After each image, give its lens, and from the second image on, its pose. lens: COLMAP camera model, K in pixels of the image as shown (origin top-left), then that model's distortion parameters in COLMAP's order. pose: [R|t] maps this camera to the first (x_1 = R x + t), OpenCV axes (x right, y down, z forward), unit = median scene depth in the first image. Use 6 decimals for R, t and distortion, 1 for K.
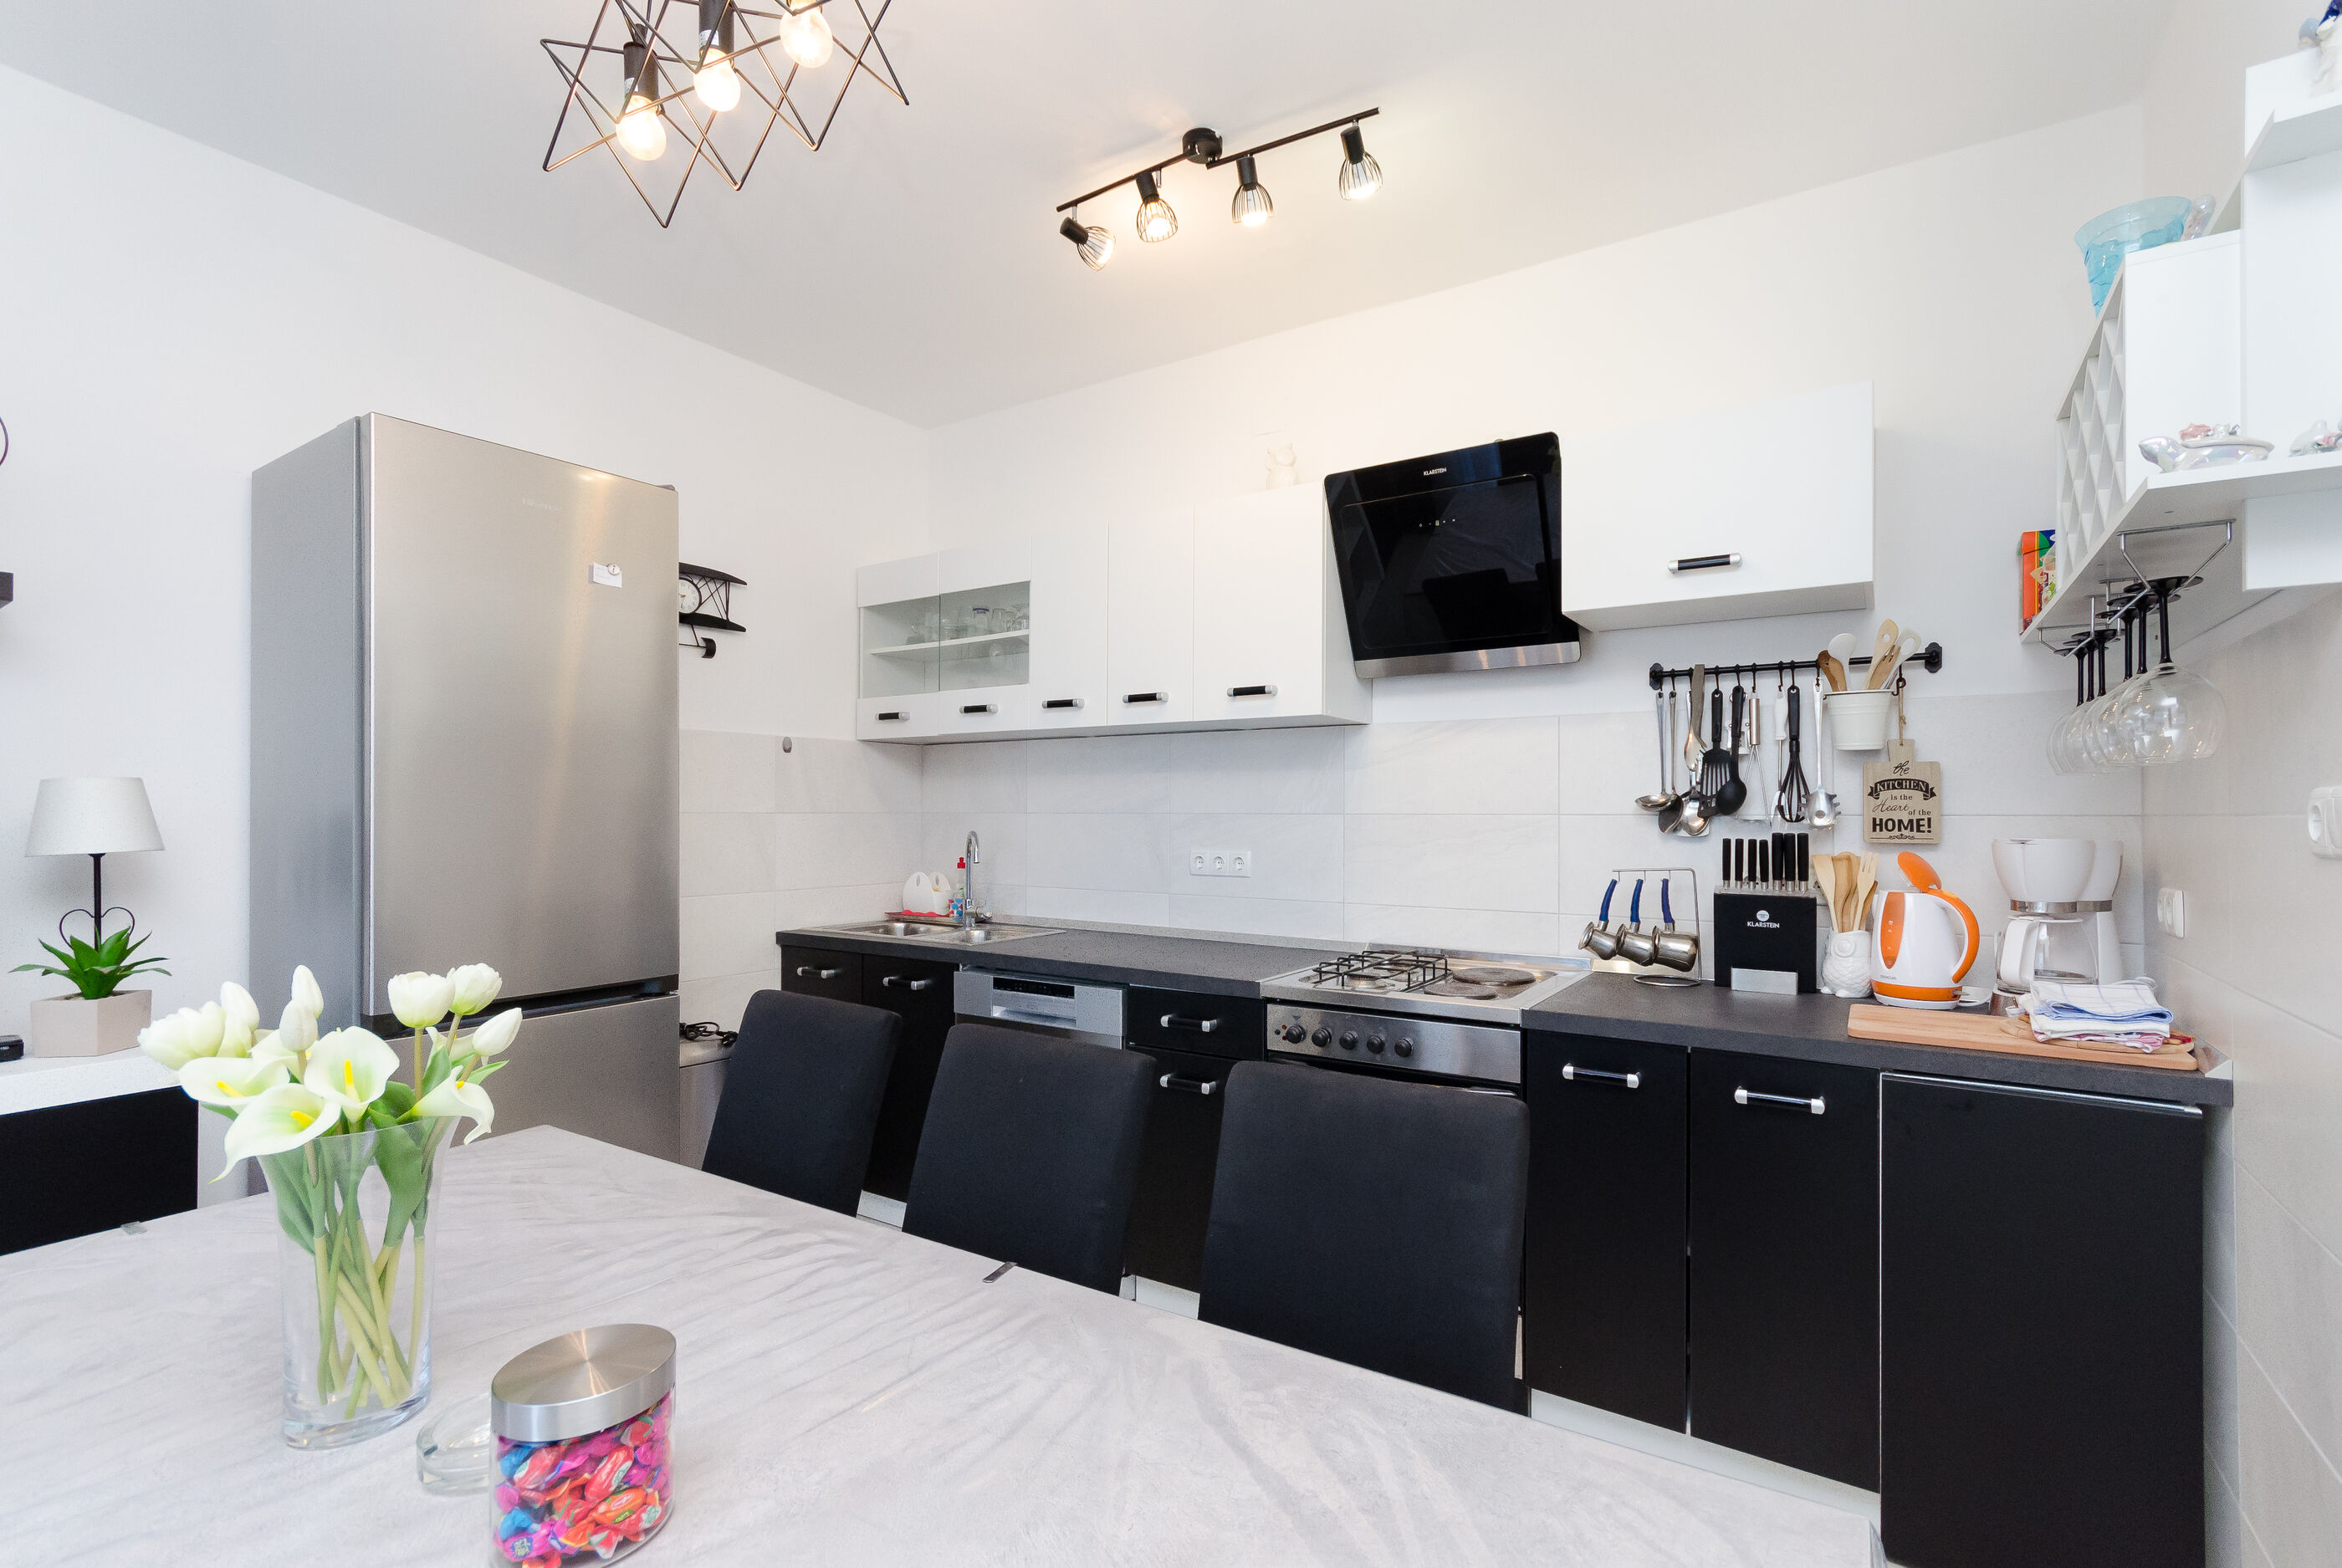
lens RADIAL K [[1074.9, 0, 1182.8], [0, 1074.9, 802.4], [0, 0, 1]] dist [0.006274, 0.000899]
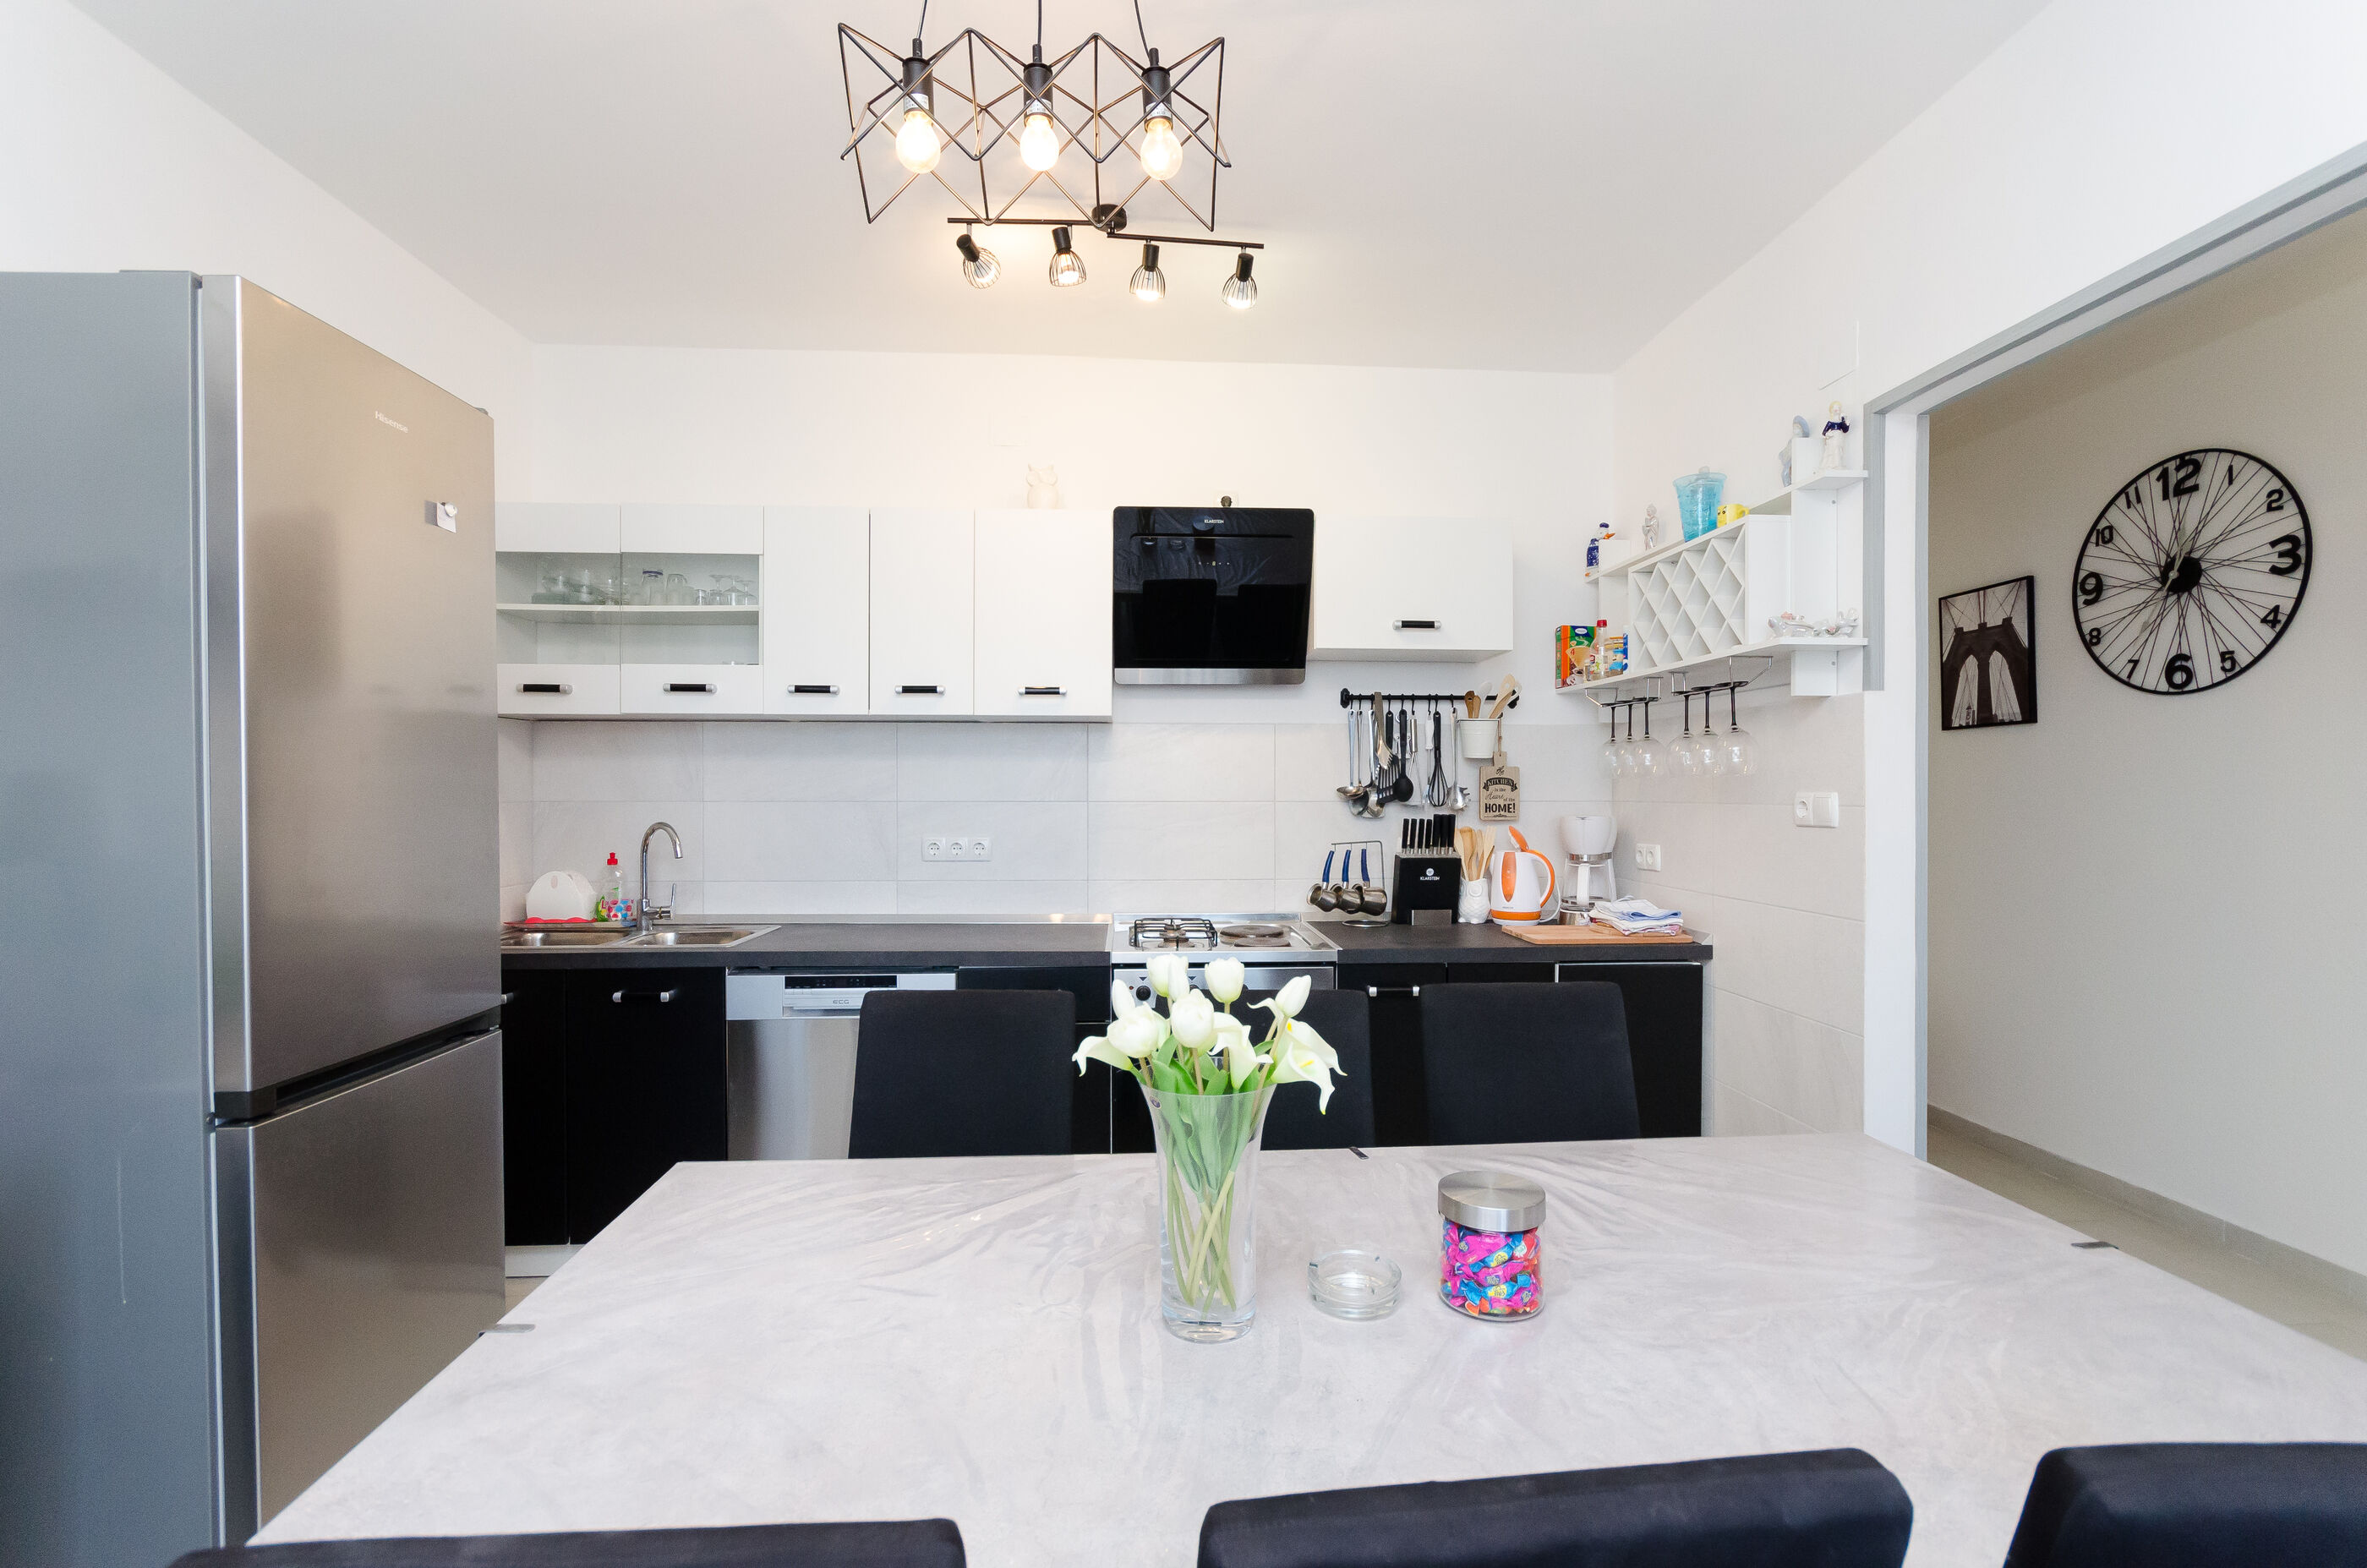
lens RADIAL K [[1113.6, 0, 1181.4], [0, 1113.6, 792.2], [0, 0, 1]] dist [-0.012721, -0.000129]
pose [[0.803730, -0.003820, 0.594983, -0.570381], [-0.004564, 0.999910, 0.012585, -0.017116], [-0.594977, -0.012830, 0.803640, 0.005543]]
